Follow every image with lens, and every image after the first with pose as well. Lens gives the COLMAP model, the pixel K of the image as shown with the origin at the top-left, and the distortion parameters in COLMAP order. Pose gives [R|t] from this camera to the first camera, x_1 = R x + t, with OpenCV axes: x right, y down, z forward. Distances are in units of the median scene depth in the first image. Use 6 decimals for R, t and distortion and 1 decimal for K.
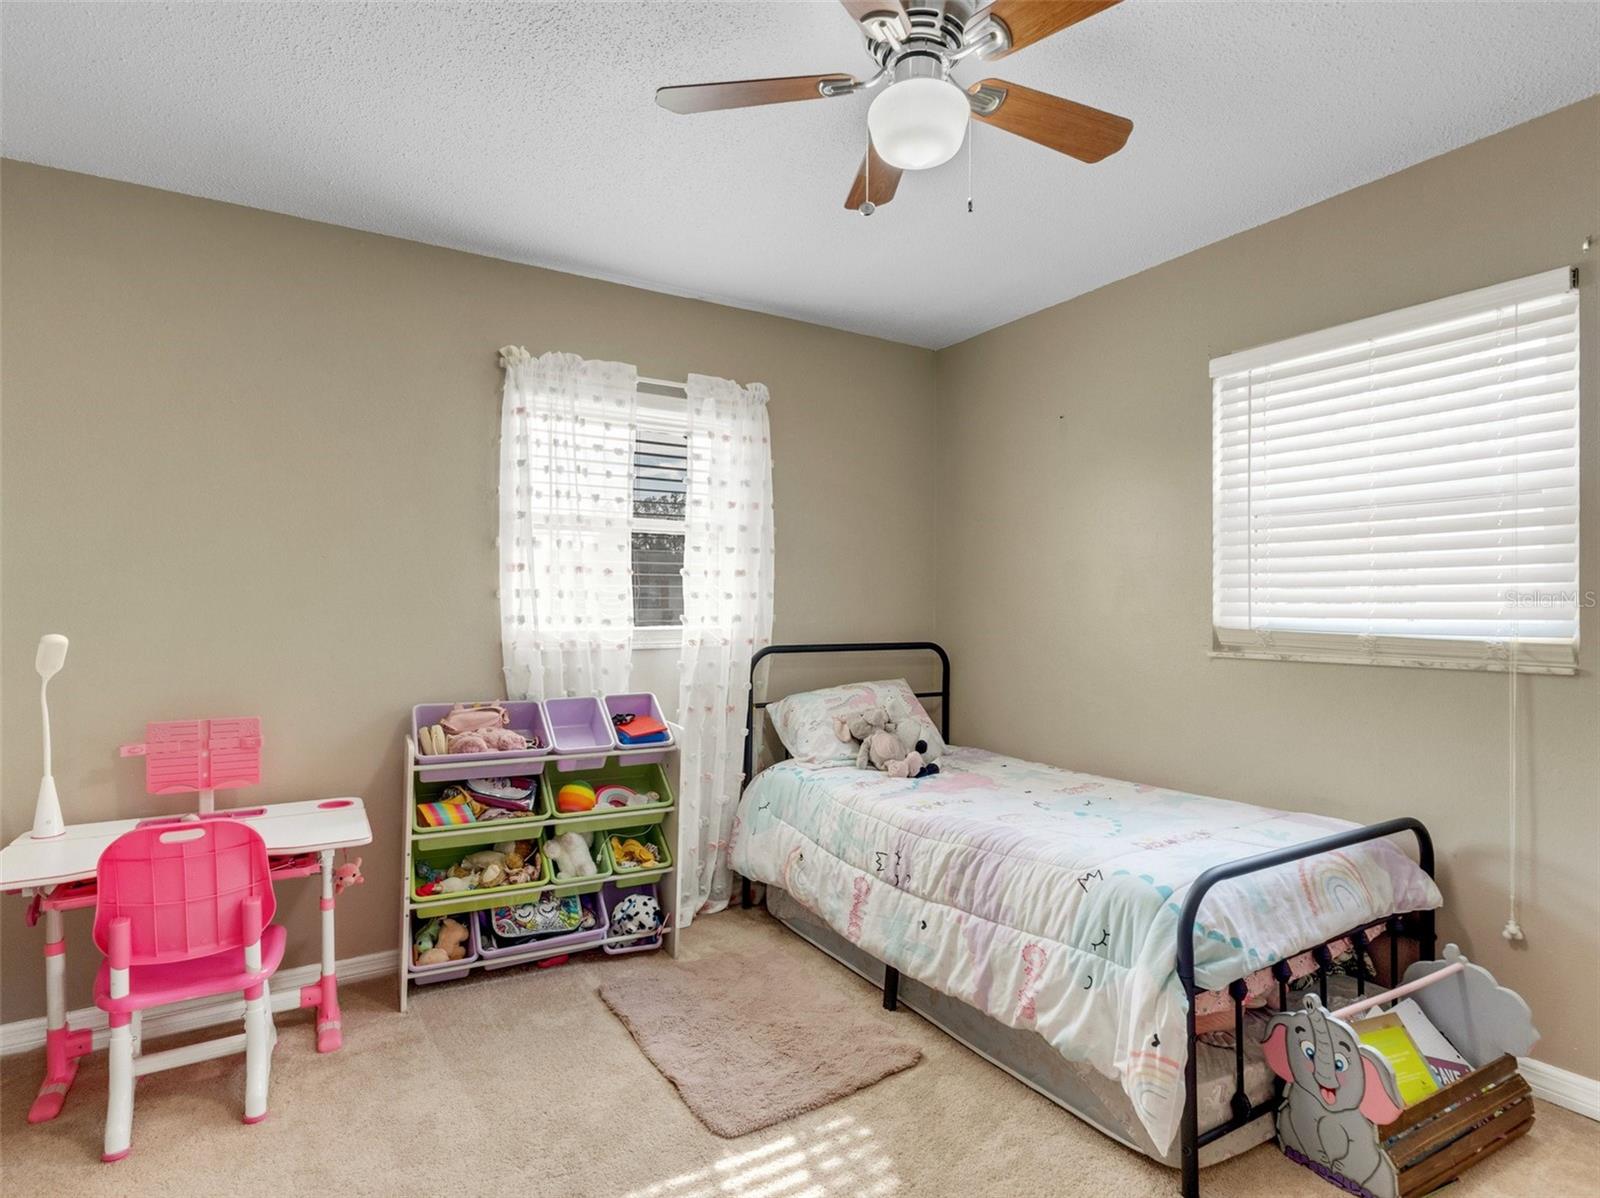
lens RADIAL K [[831.6, 0, 845.3], [0, 831.6, 599.9], [0, 0, 1]] dist [0.001680, -0.000095]
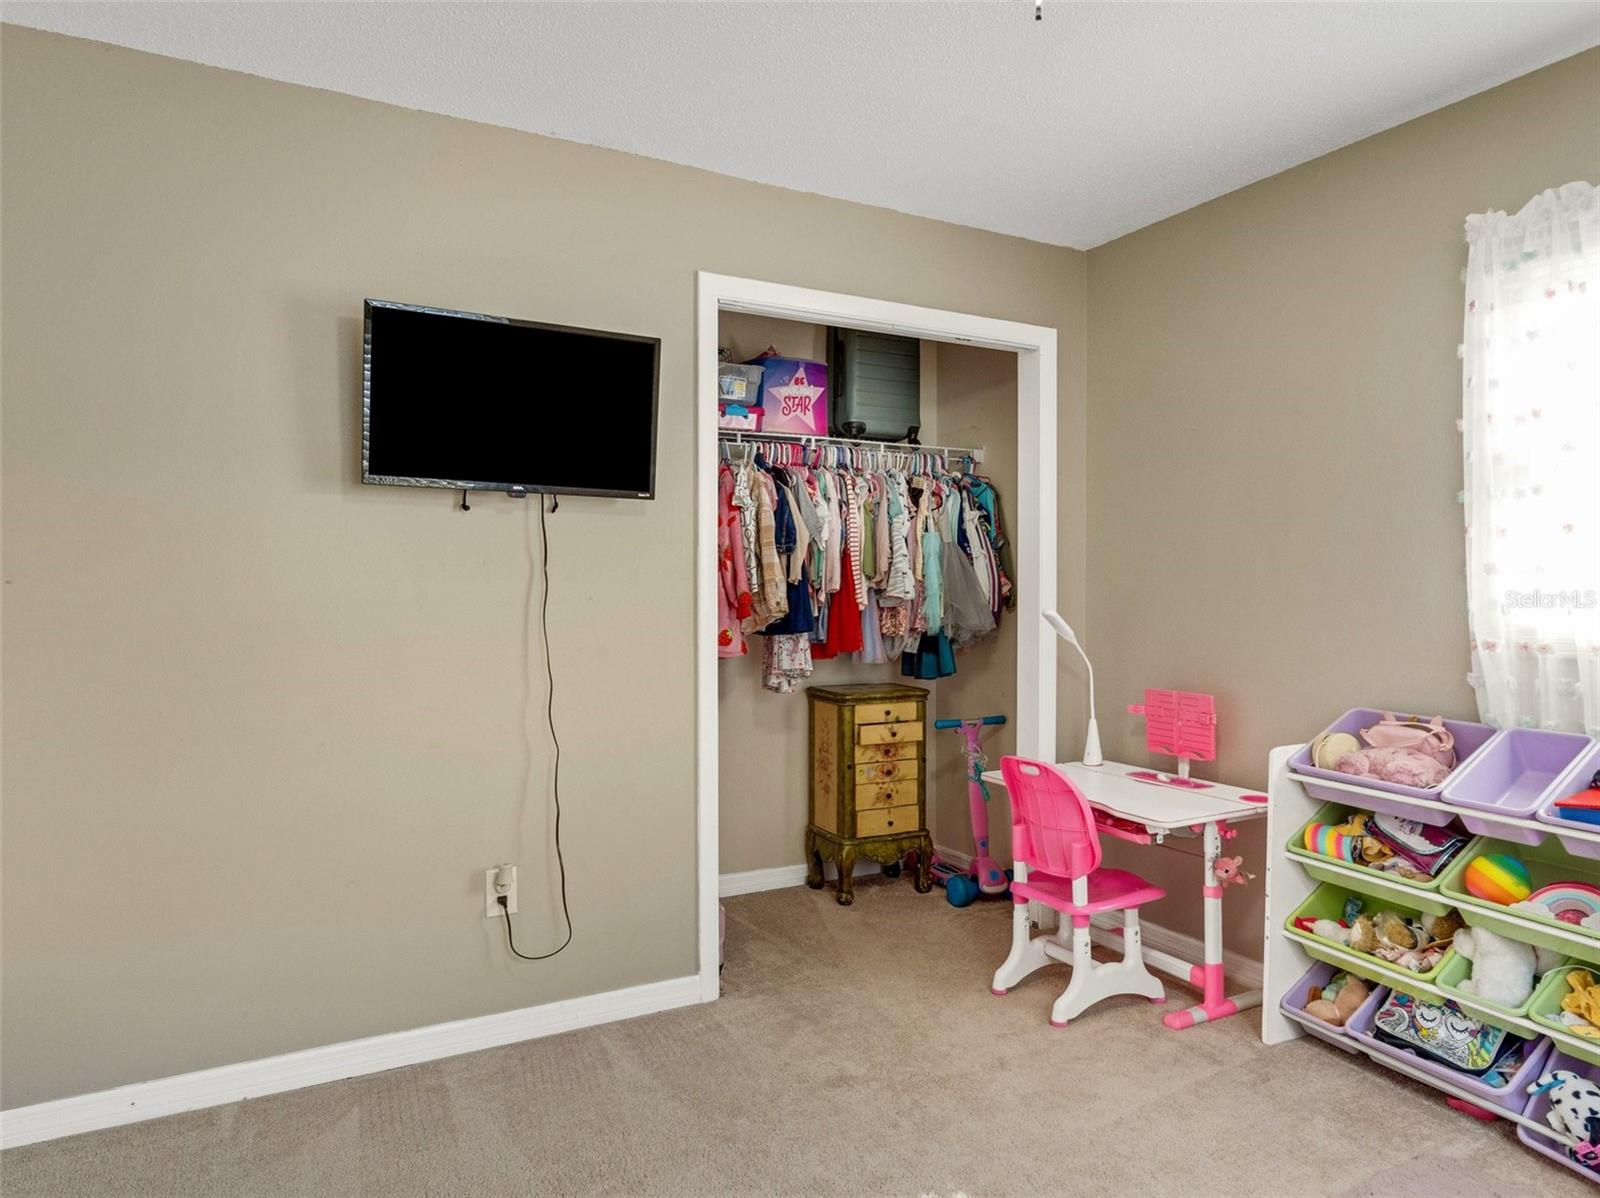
lens RADIAL K [[1093.6, 0, 800.0], [0, 1093.6, 599.0], [0, 0, 1]] dist [-0.001107, -0.000076]
pose [[-0.082231, 0.014038, -0.996514, 0.409707], [0.006800, 0.999885, 0.013524, 0.000360], [0.996590, -0.005664, -0.082317, 0.371447]]
